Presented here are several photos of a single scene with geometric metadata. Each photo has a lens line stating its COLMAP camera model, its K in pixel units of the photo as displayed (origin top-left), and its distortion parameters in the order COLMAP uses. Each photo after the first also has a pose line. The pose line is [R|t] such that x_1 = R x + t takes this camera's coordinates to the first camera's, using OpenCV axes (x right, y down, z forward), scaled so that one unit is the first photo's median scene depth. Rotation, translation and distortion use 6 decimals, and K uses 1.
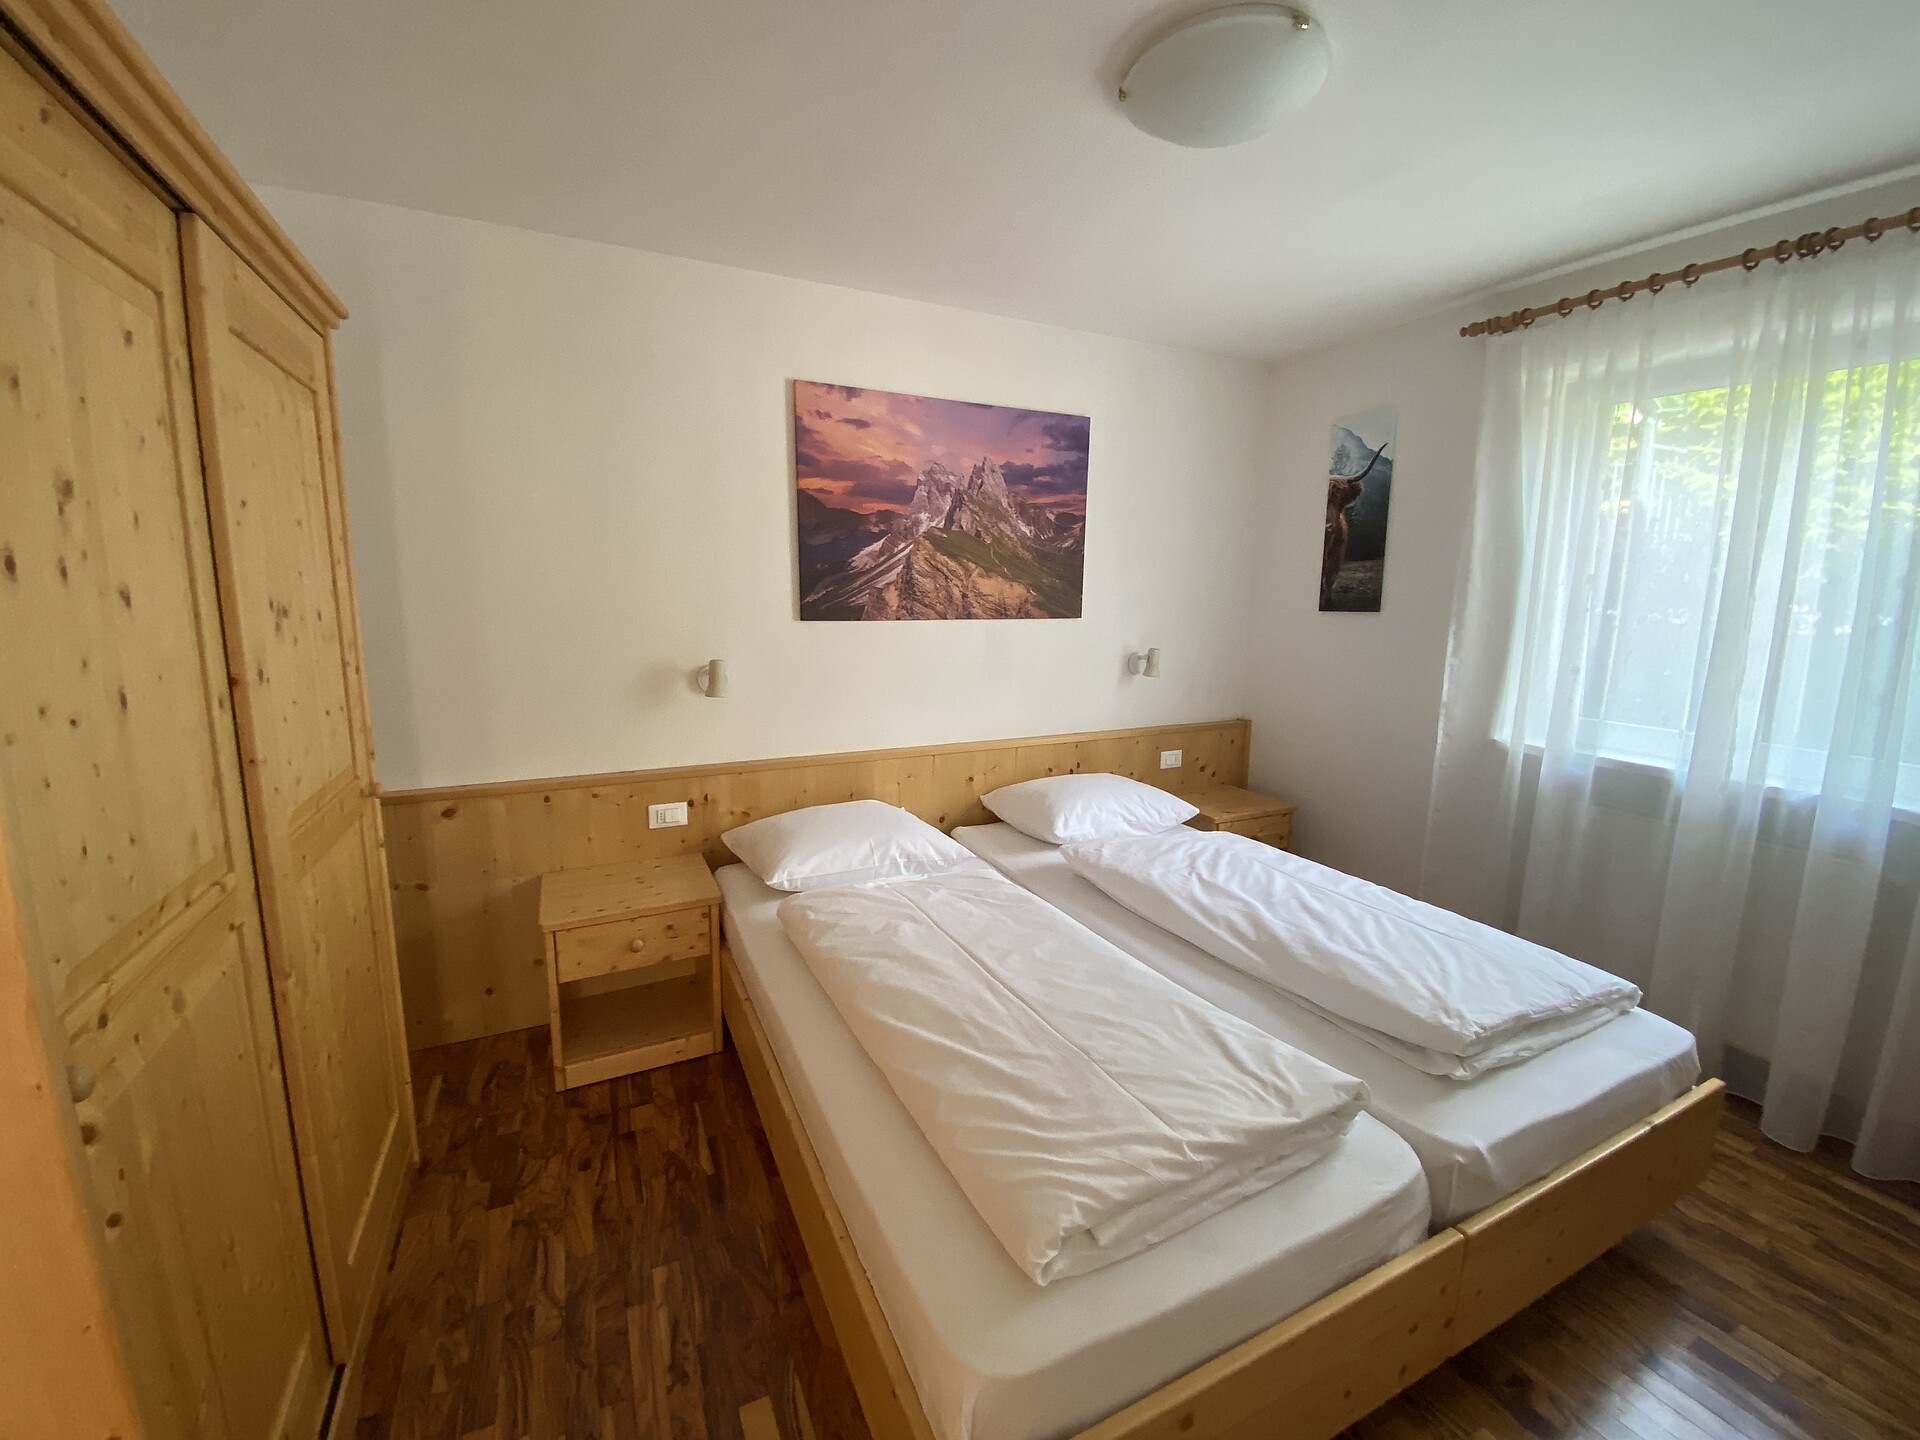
lens RADIAL K [[783.7, 0, 954.1], [0, 783.7, 717.7], [0, 0, 1]] dist [0.038787, -0.033943]
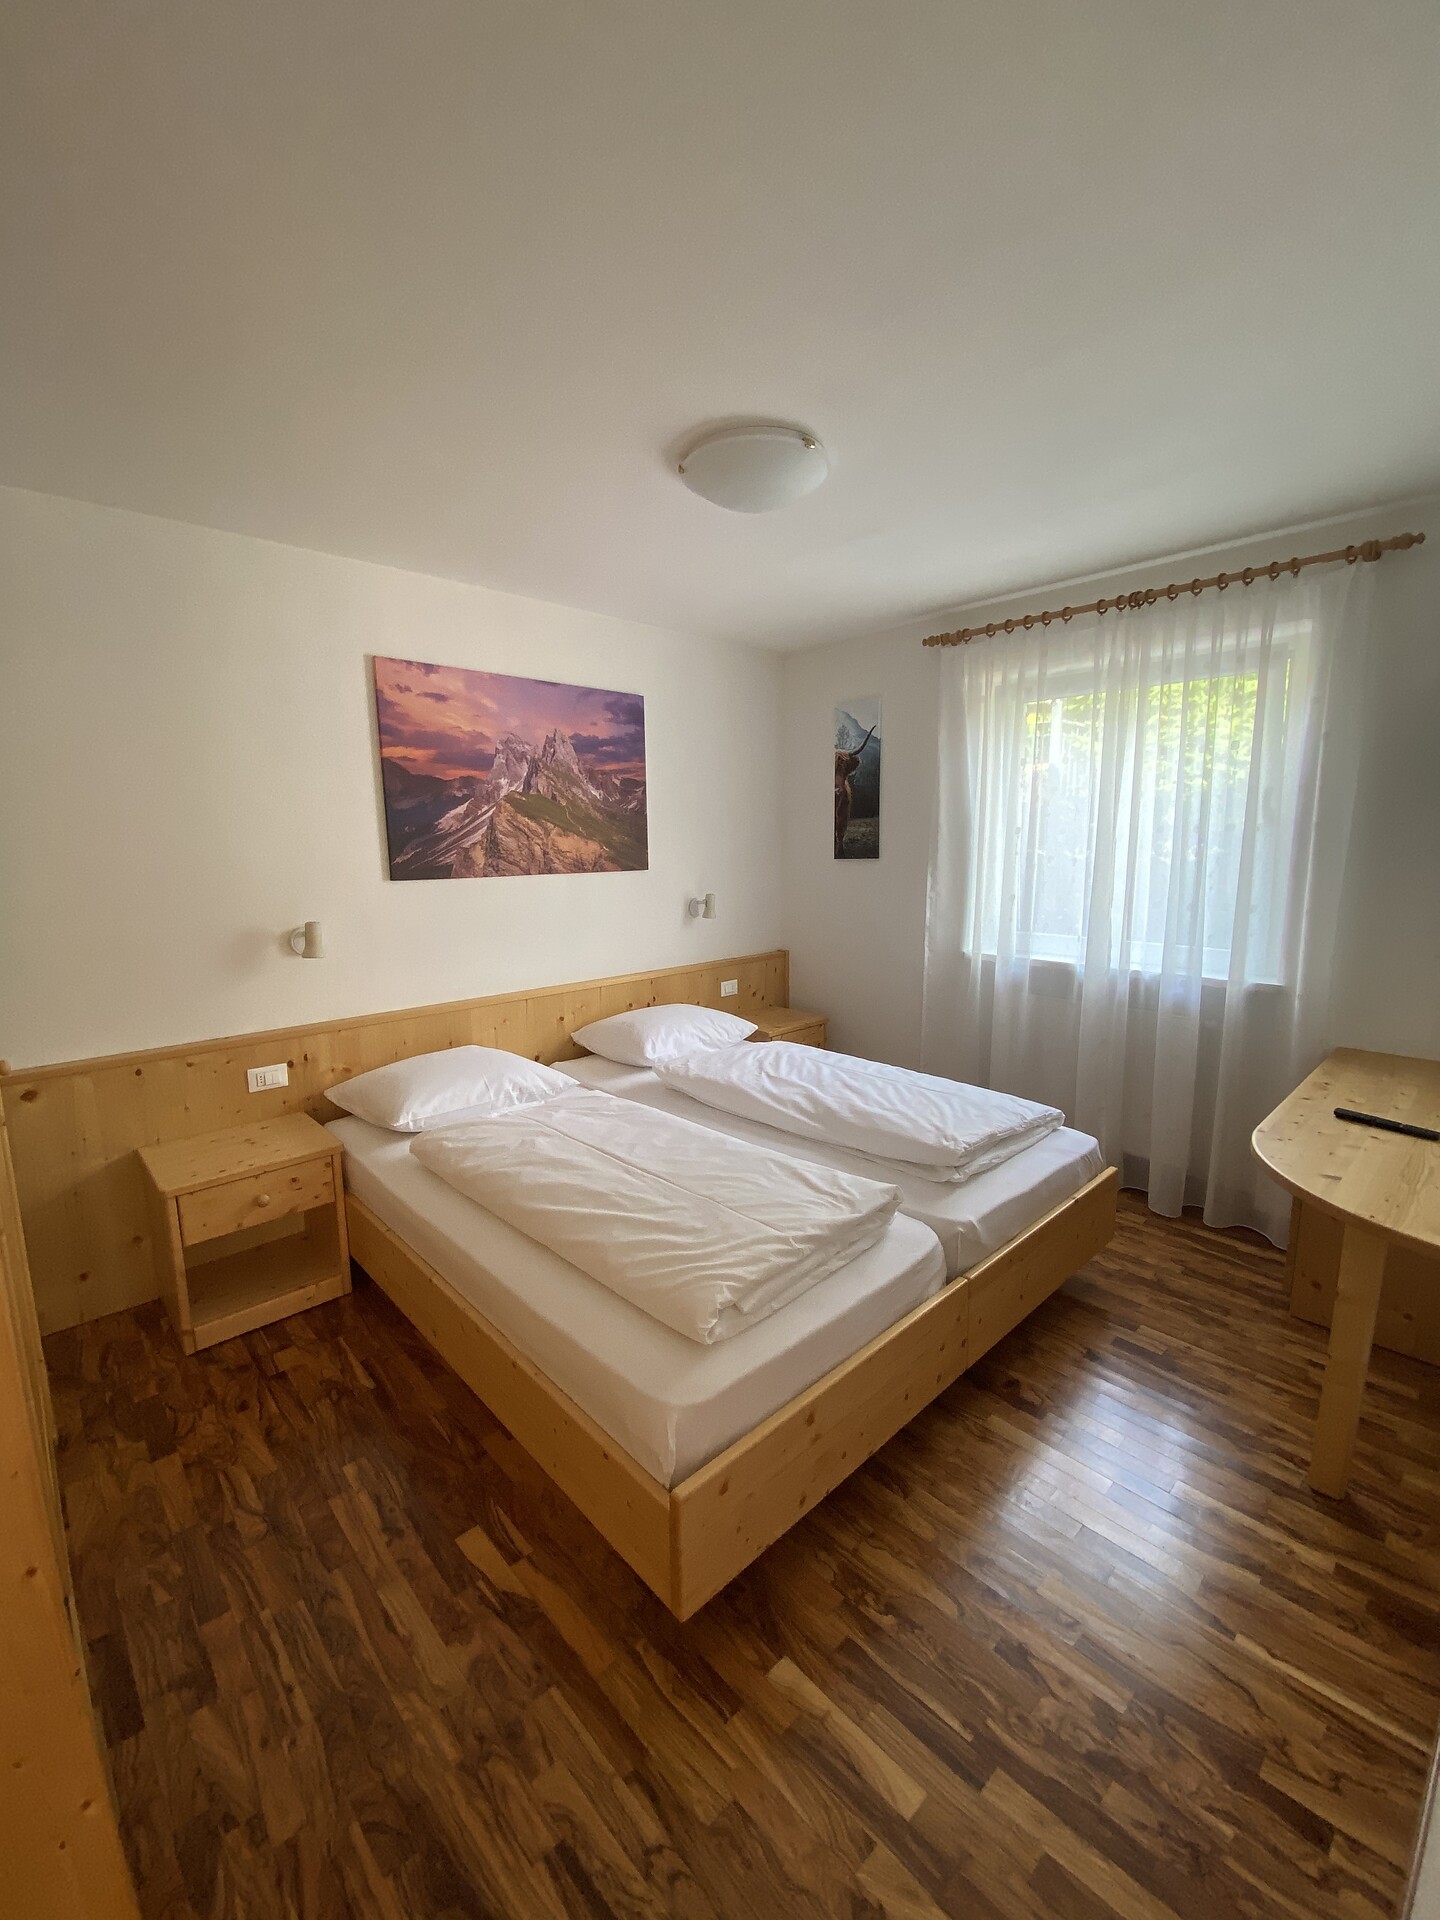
lens RADIAL K [[772.8, 0, 726.5], [0, 772.8, 965.8], [0, 0, 1]] dist [0.020598, -0.020260]
pose [[0.953123, -0.070026, 0.294370, -0.091566], [0.070915, 0.997453, 0.007667, 0.015573], [-0.294157, 0.013568, 0.955661, -0.141000]]
